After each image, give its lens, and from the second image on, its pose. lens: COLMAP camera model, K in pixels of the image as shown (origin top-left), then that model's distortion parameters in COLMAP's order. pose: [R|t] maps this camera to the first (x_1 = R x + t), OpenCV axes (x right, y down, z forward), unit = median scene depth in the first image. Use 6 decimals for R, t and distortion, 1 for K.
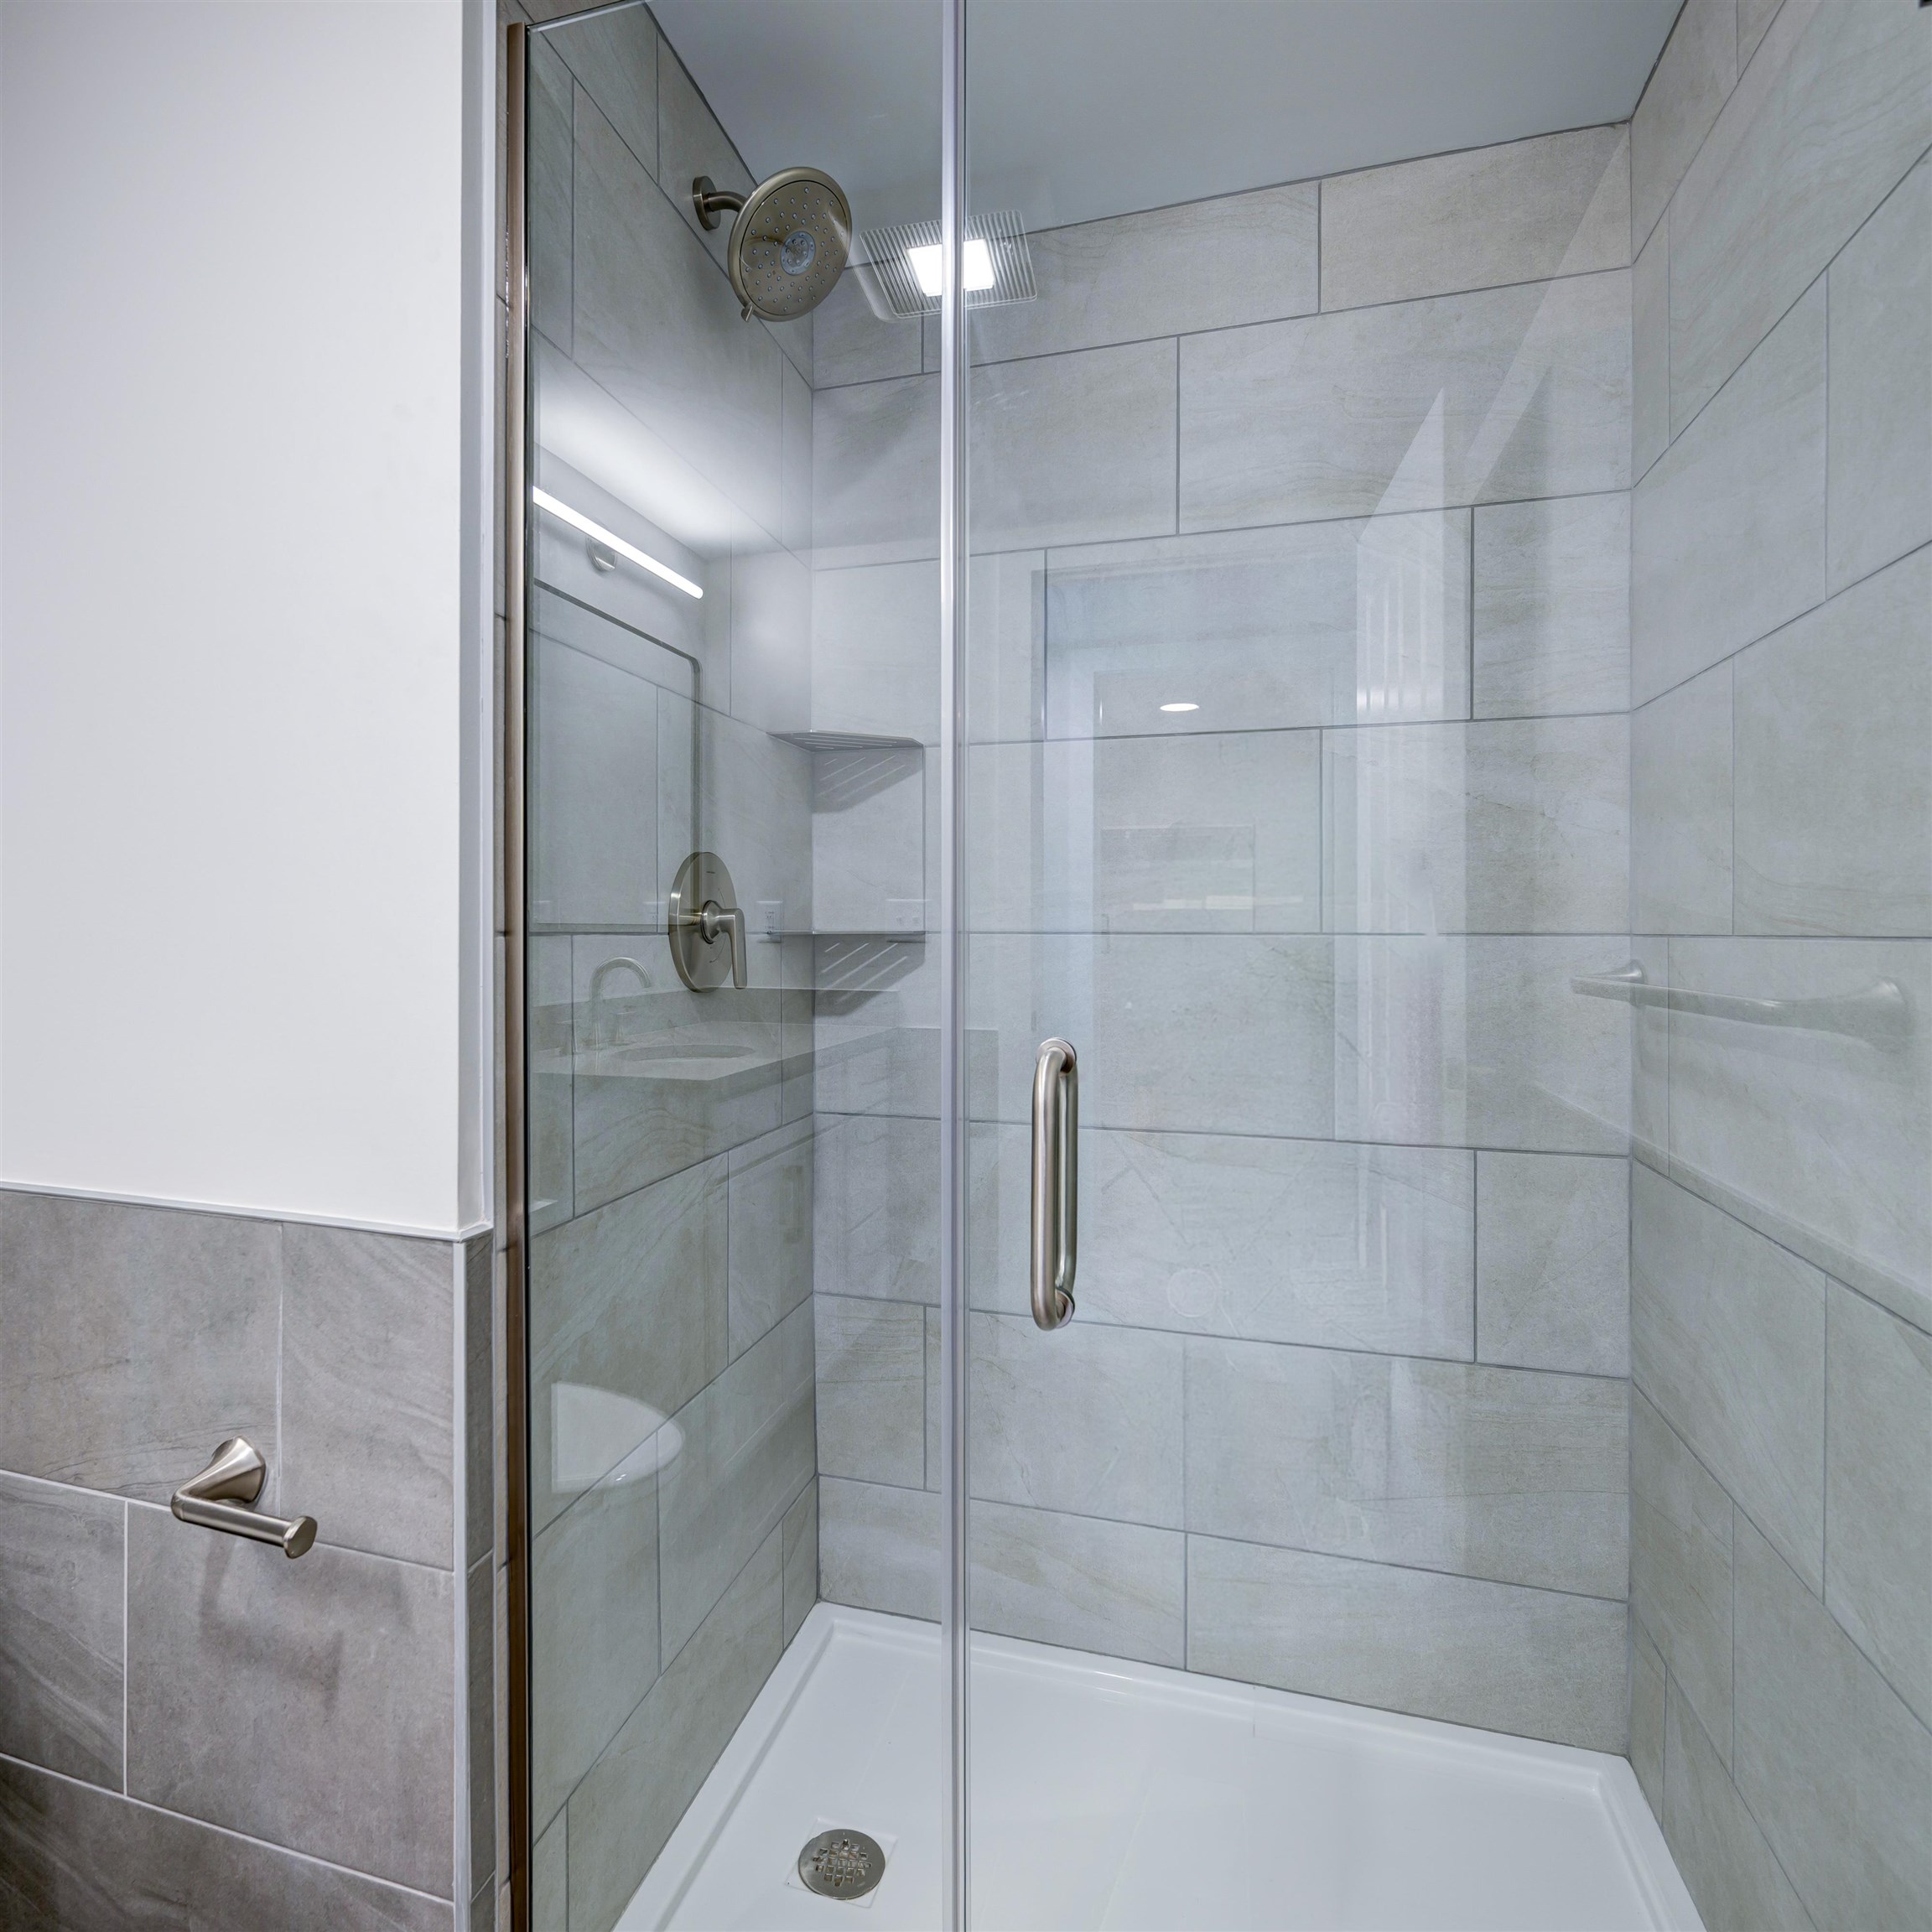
lens RADIAL K [[1017.1, 0, 962.2], [0, 1017.1, 925.1], [0, 0, 1]] dist [-0.001660, 0.000219]
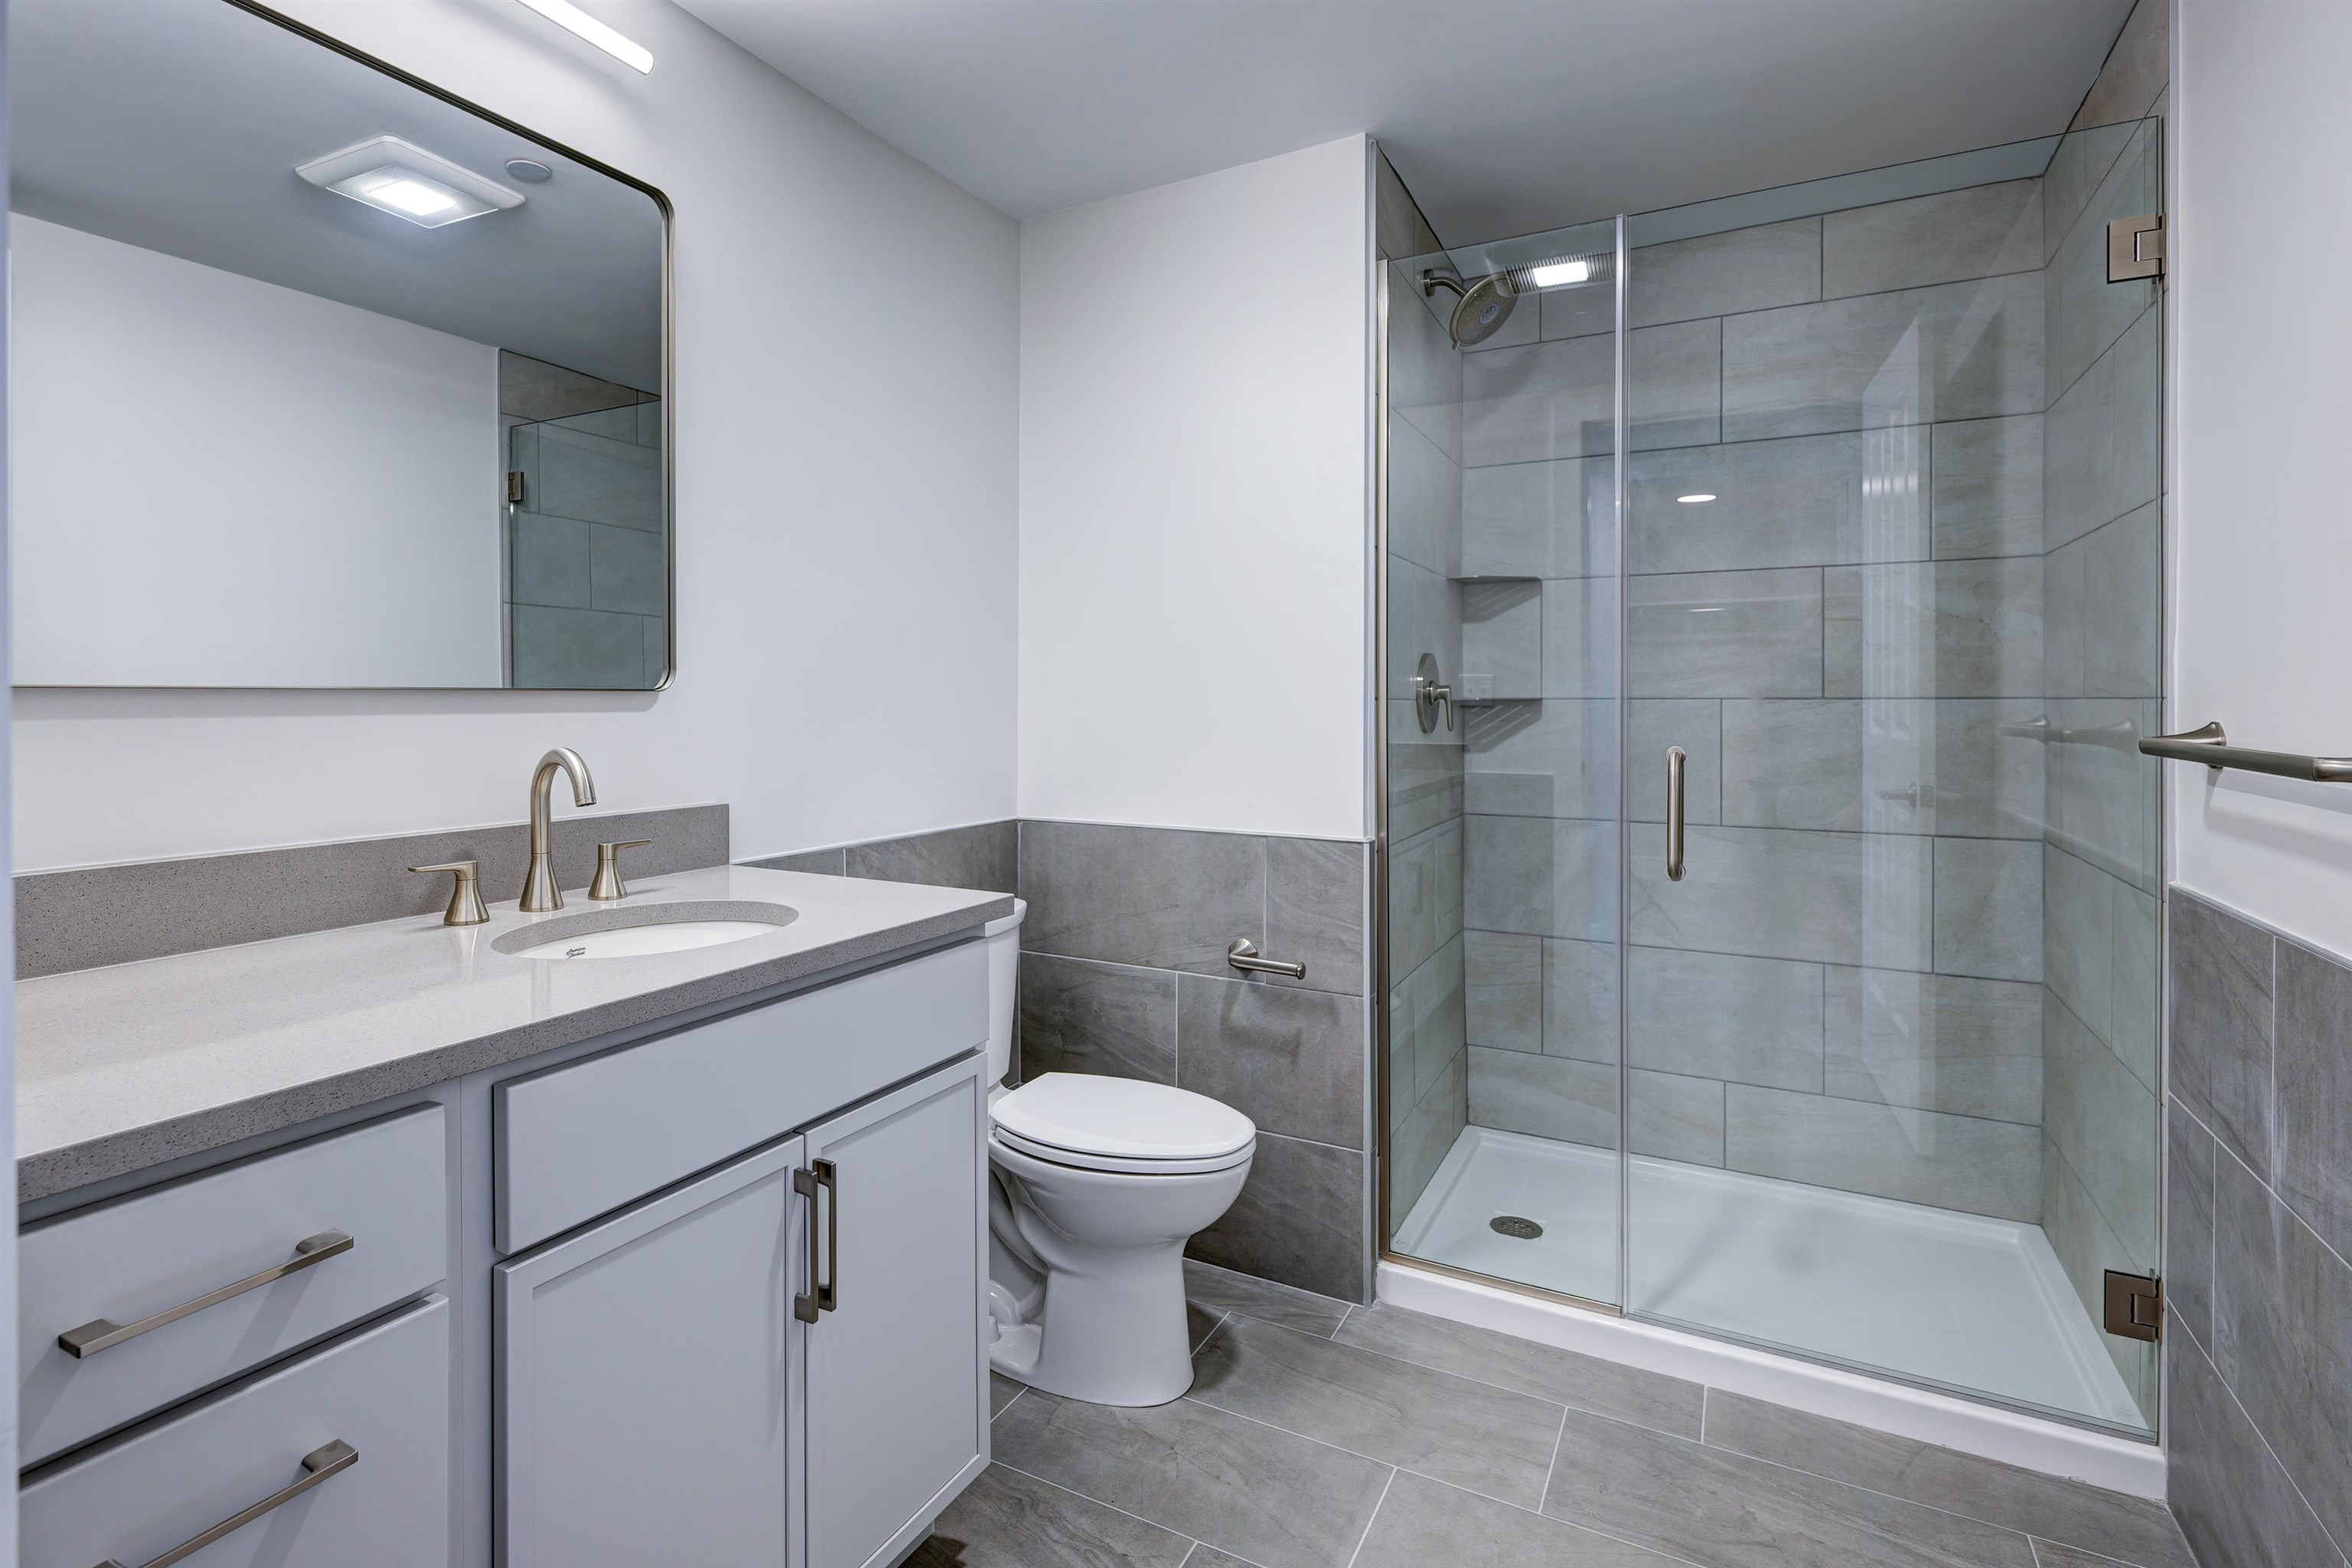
lens RADIAL K [[1165.4, 0, 1099.8], [0, 1165.4, 704.8], [0, 0, 1]] dist [0.000353, -0.001176]
pose [[0.971626, -0.002745, -0.236506, -0.330693], [0.004833, 0.999954, 0.008251, -0.002041], [0.236472, -0.009160, 0.971595, -1.093718]]
